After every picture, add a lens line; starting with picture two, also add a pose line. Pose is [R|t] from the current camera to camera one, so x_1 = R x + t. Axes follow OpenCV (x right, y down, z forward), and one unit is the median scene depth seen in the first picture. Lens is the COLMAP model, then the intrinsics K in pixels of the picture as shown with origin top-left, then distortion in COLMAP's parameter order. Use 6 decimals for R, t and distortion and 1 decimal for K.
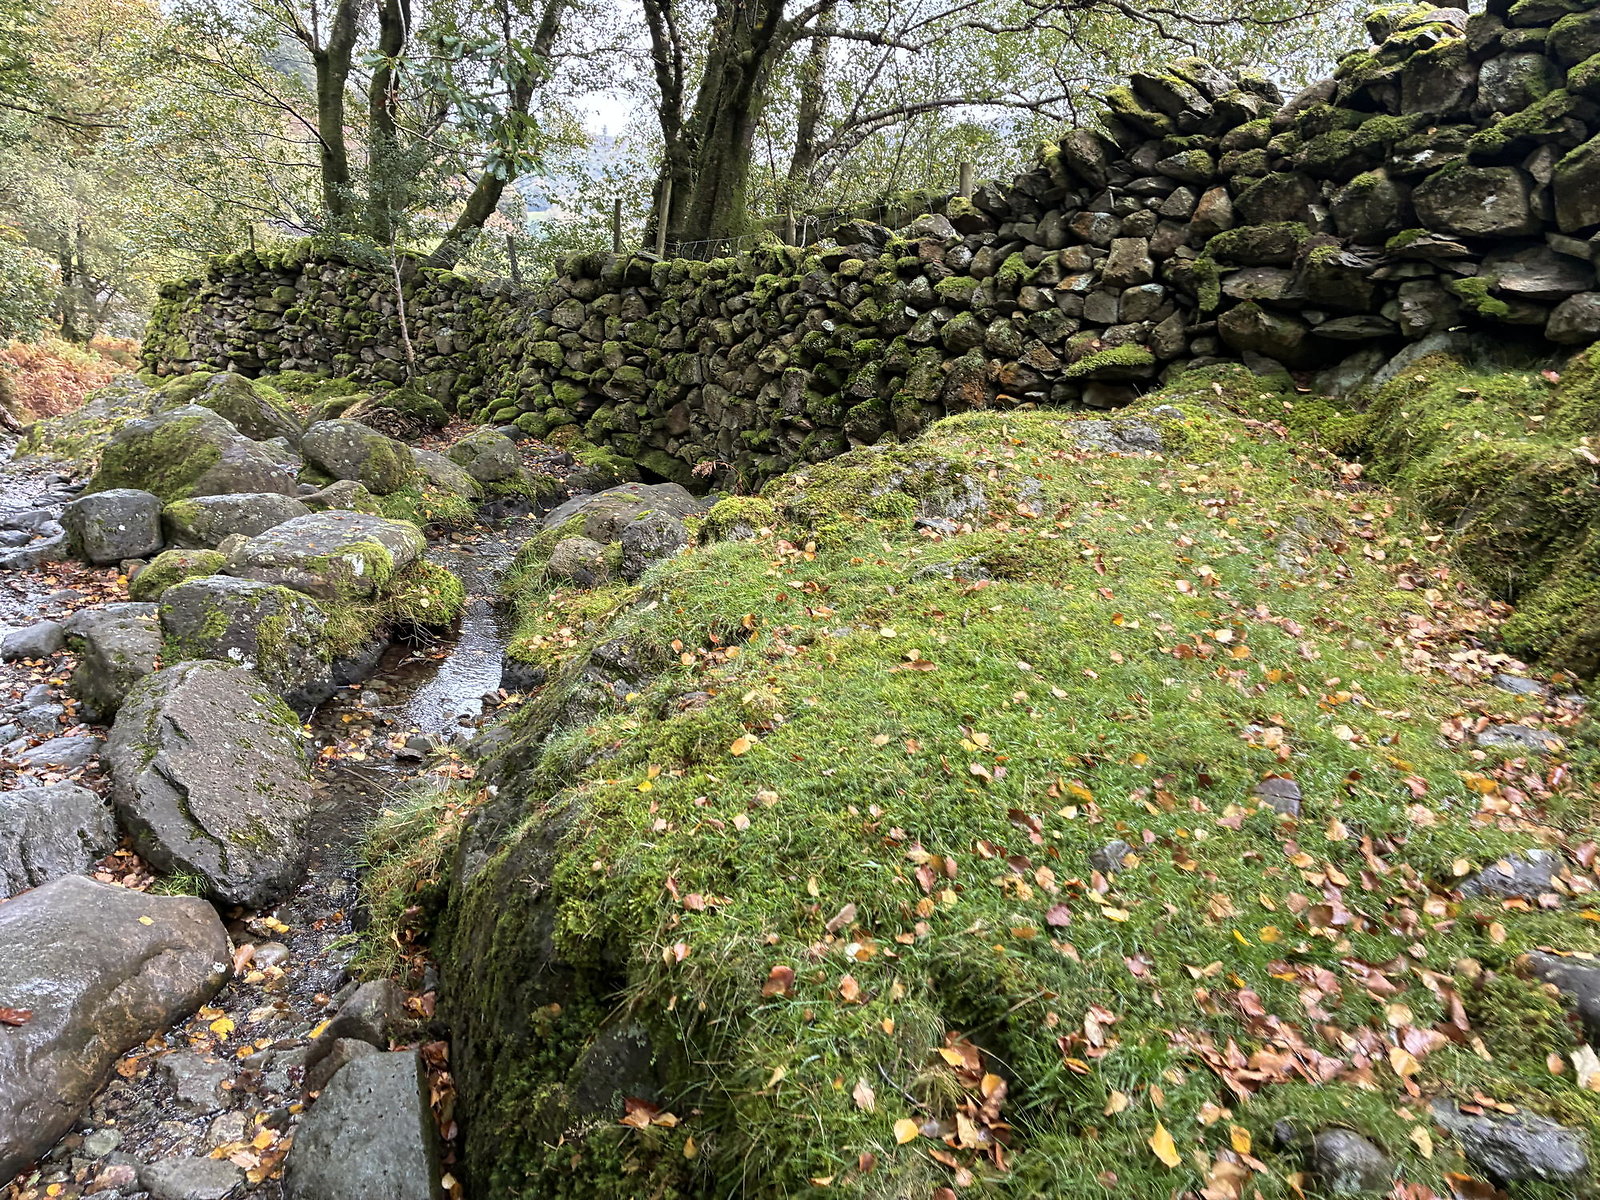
lens RADIAL K [[1207.3, 0, 795.1], [0, 1207.3, 589.1], [0, 0, 1]] dist [0.047624, -0.036977]
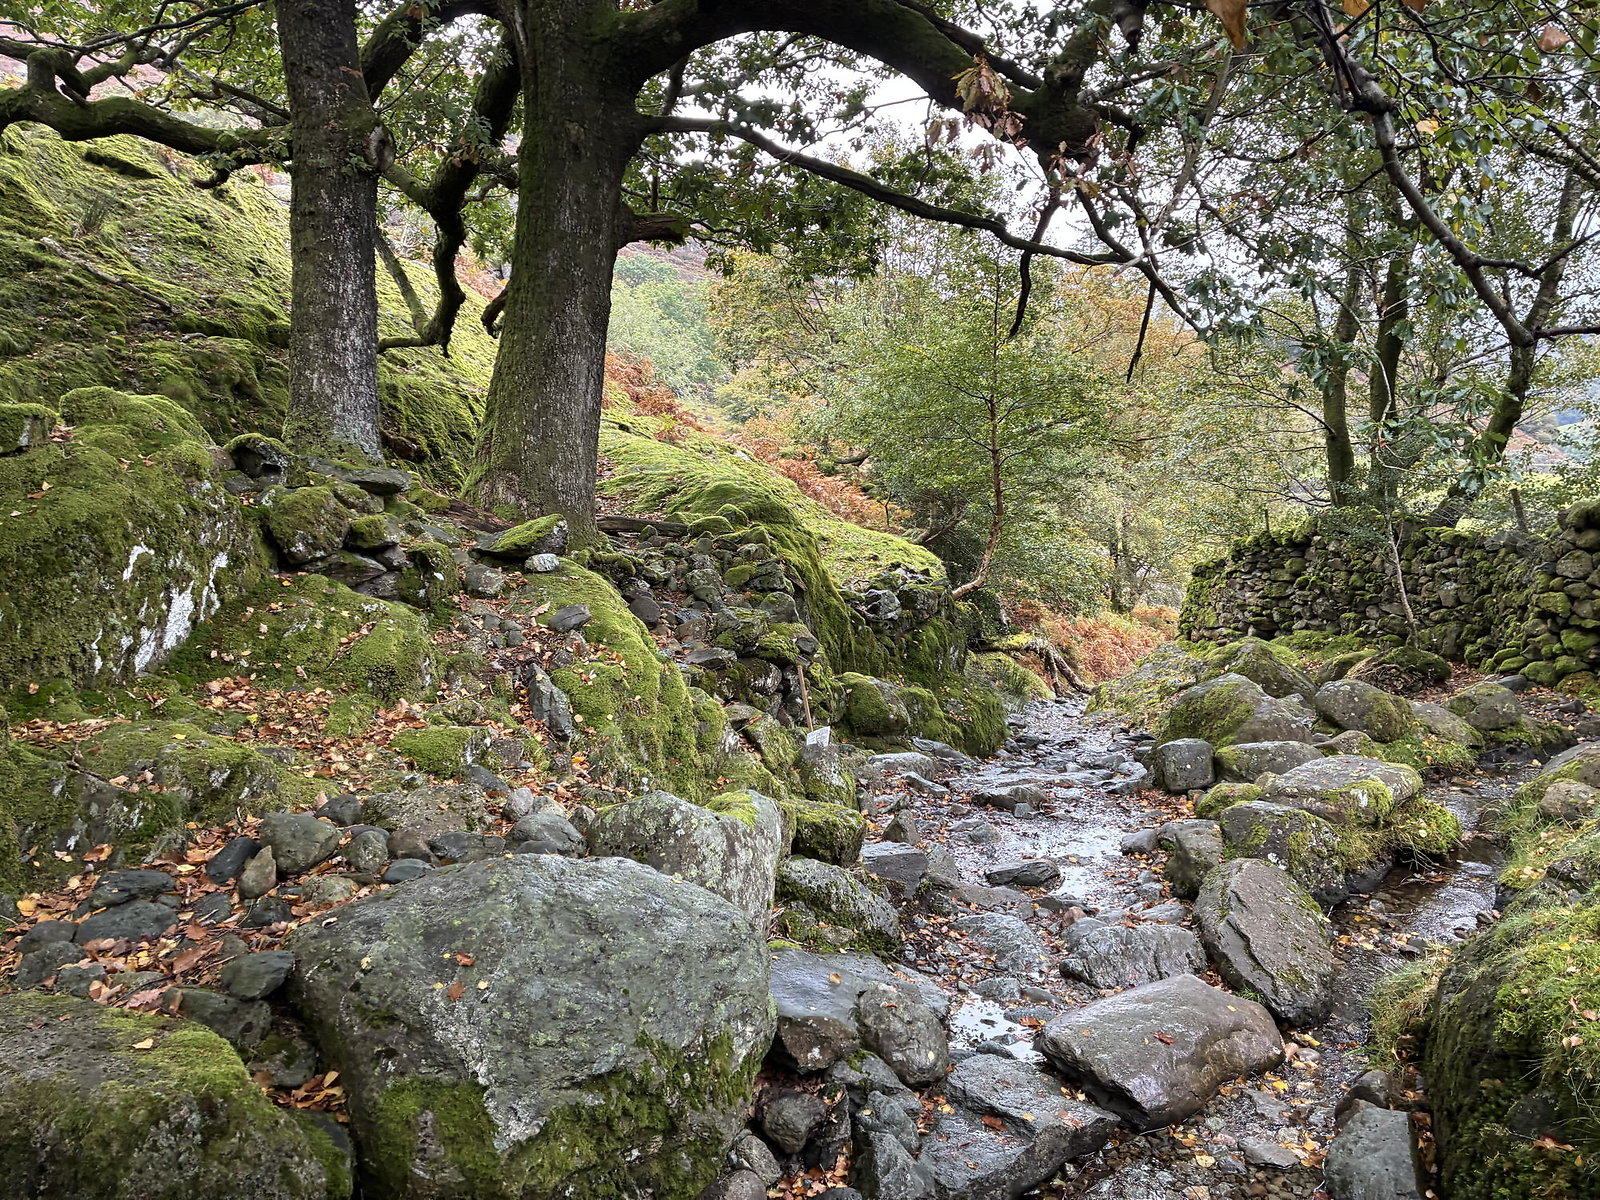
lens RADIAL K [[1207.3, 0, 805.6], [0, 1207.3, 580.6], [0, 0, 1]] dist [0.047624, -0.036977]
pose [[0.713126, -0.093401, -0.694786, 0.082519], [-0.052638, 0.981153, -0.185925, 0.015244], [0.699057, 0.169160, 0.694770, -0.208885]]
